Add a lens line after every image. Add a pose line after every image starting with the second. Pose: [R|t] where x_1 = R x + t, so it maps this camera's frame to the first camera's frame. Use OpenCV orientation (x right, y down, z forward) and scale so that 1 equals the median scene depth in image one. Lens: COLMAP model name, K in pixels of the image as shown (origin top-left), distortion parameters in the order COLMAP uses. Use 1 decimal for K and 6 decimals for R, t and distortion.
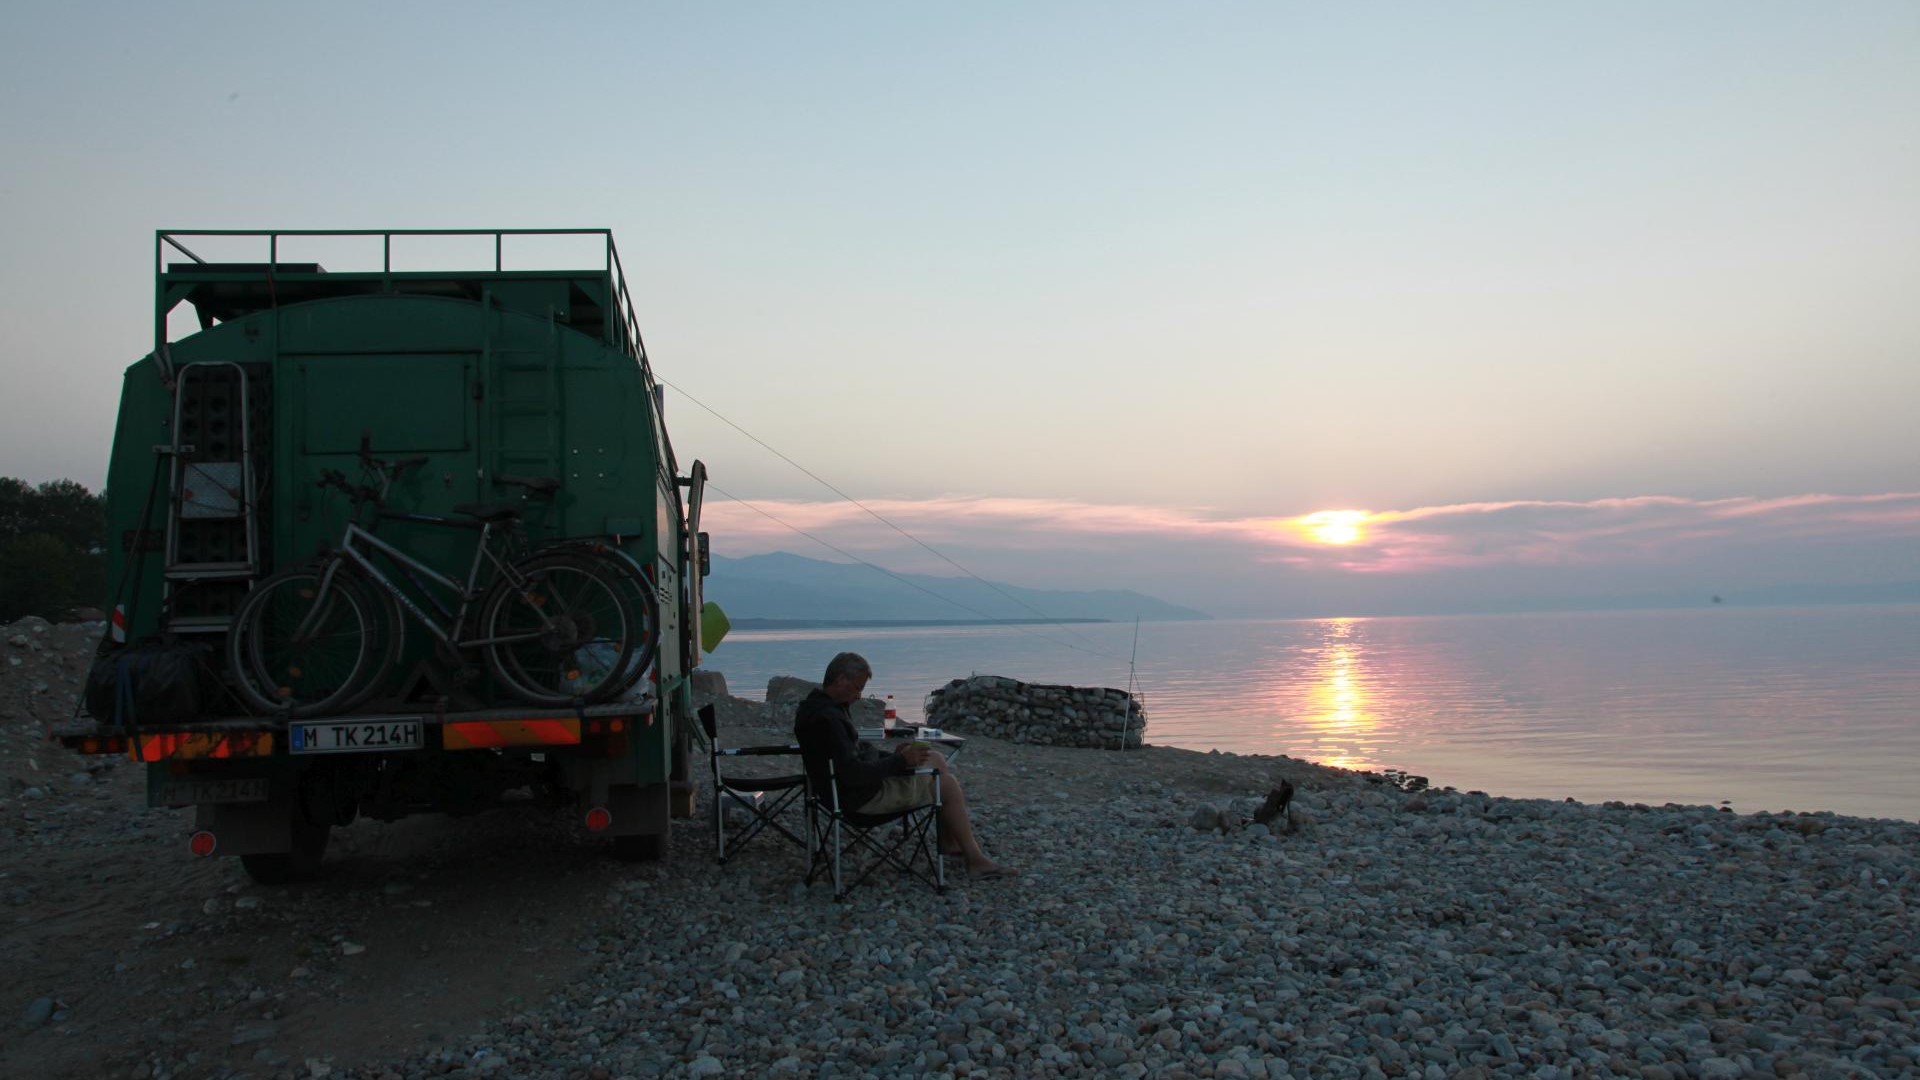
lens RADIAL K [[1414.0, 0, 960.0], [0, 1414.0, 540.0], [0, 0, 1]] dist [-0.143883, 0.070377]
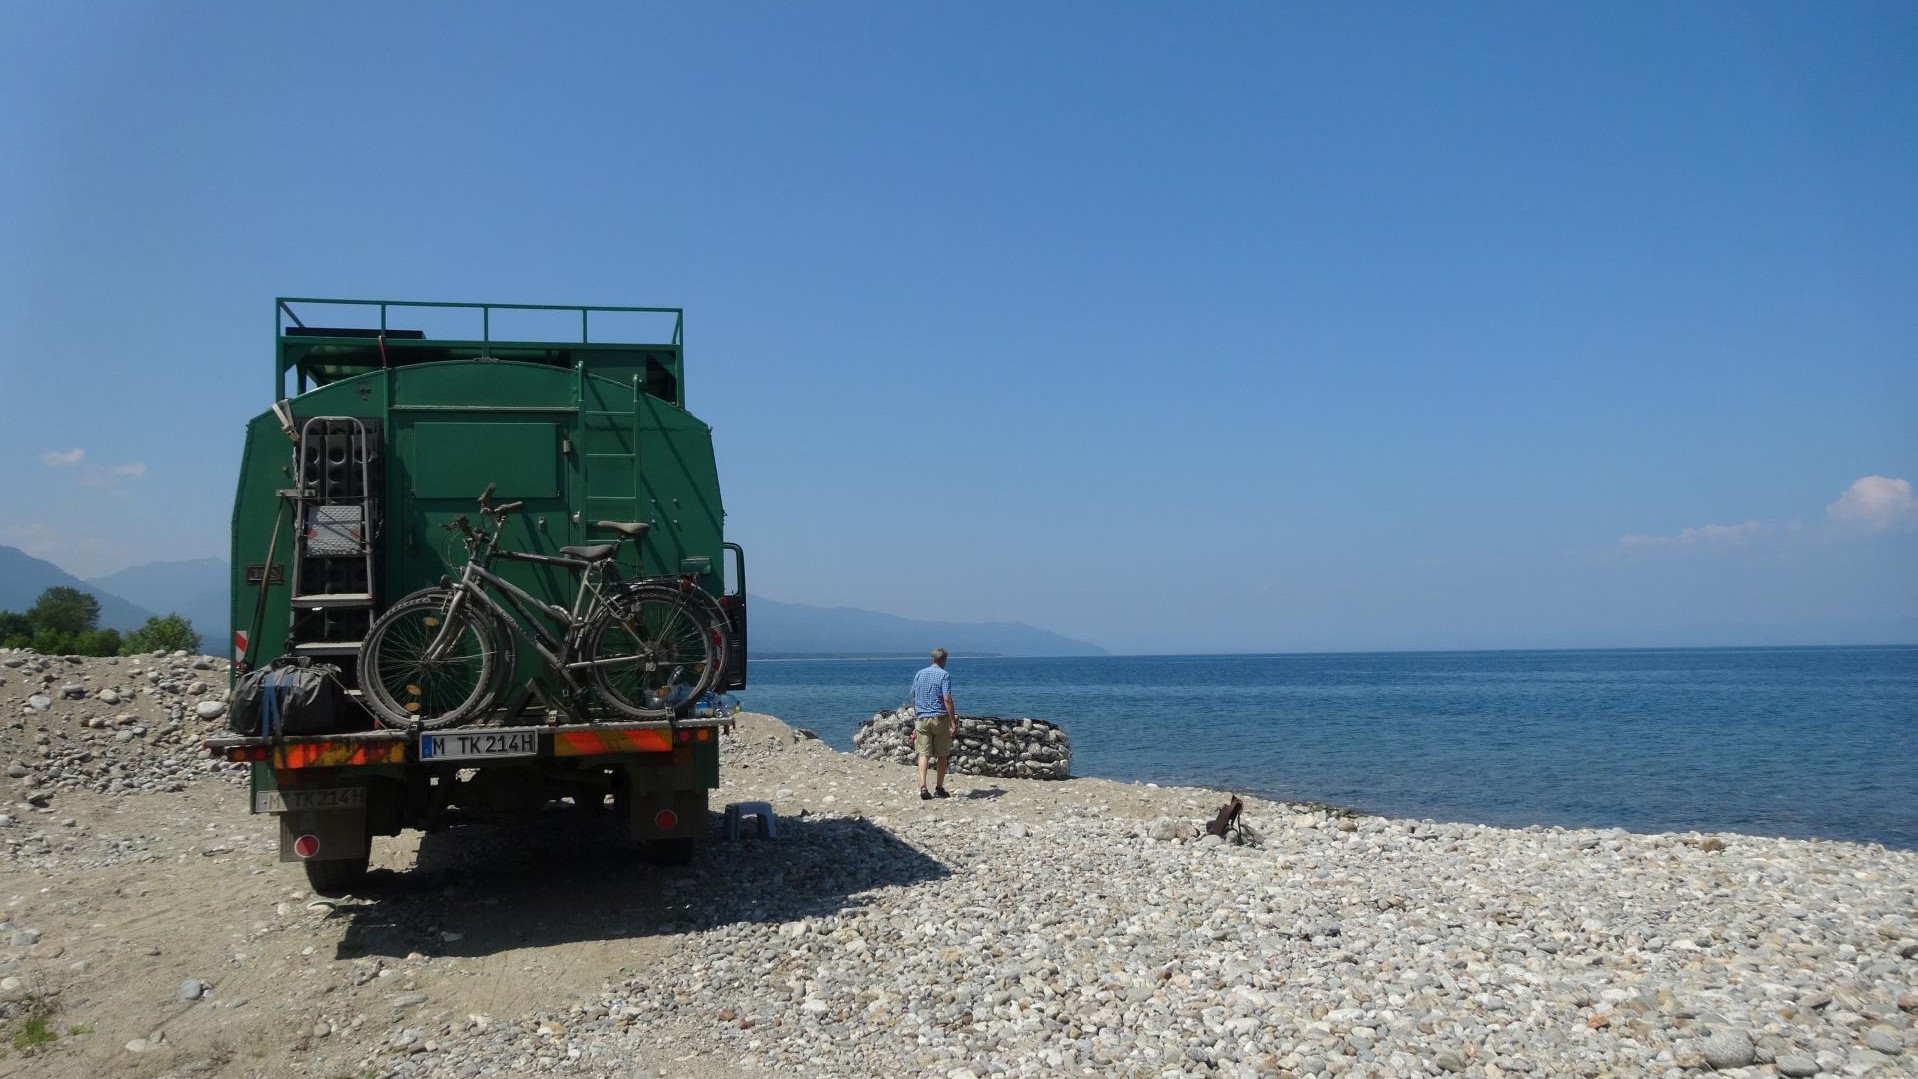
lens RADIAL K [[1449.4, 0, 959.0], [0, 1449.4, 539.5], [0, 0, 1]] dist [-0.040669, 0.002310]
pose [[0.997817, 0.012119, 0.064921, -0.107847], [-0.010754, 0.999714, -0.021339, -0.009211], [-0.065161, 0.020594, 0.997662, -0.232642]]
